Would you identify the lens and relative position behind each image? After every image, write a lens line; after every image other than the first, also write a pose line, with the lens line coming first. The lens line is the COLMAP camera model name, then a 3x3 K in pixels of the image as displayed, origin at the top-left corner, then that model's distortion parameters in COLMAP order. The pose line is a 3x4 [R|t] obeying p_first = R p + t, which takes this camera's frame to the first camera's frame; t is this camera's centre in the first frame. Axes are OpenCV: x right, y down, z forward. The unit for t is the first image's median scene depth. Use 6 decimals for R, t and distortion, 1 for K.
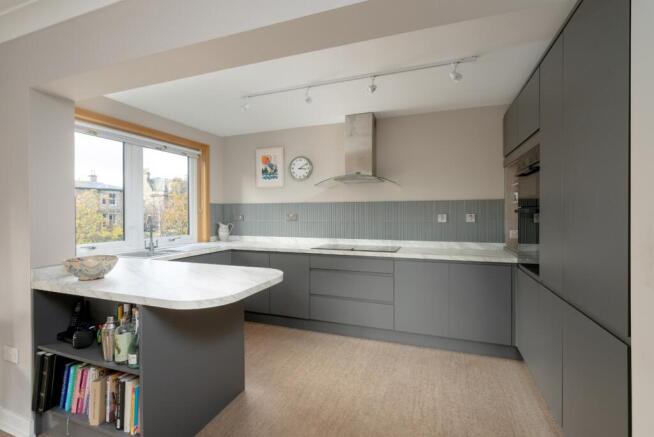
lens RADIAL K [[301.5, 0, 326.3], [0, 301.5, 214.6], [0, 0, 1]] dist [-0.000174, -0.000025]
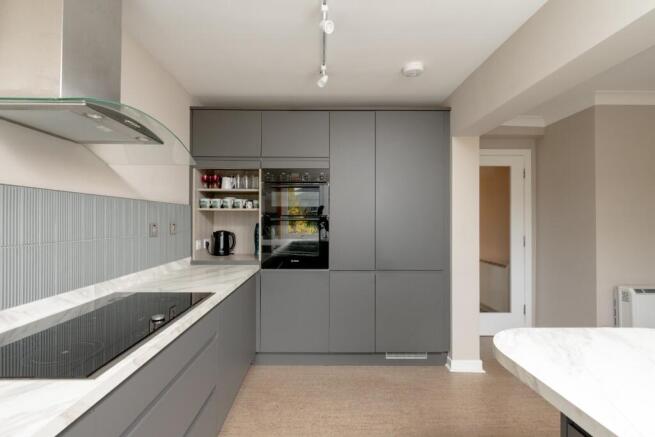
lens RADIAL K [[302.0, 0, 328.7], [0, 302.0, 219.7], [0, 0, 1]] dist [-0.000174, -0.000025]
pose [[-0.356401, 0.009907, 0.934280, -0.346331], [0.008996, 0.999934, -0.007171, -0.000987], [-0.934290, 0.005849, -0.356467, 0.951648]]
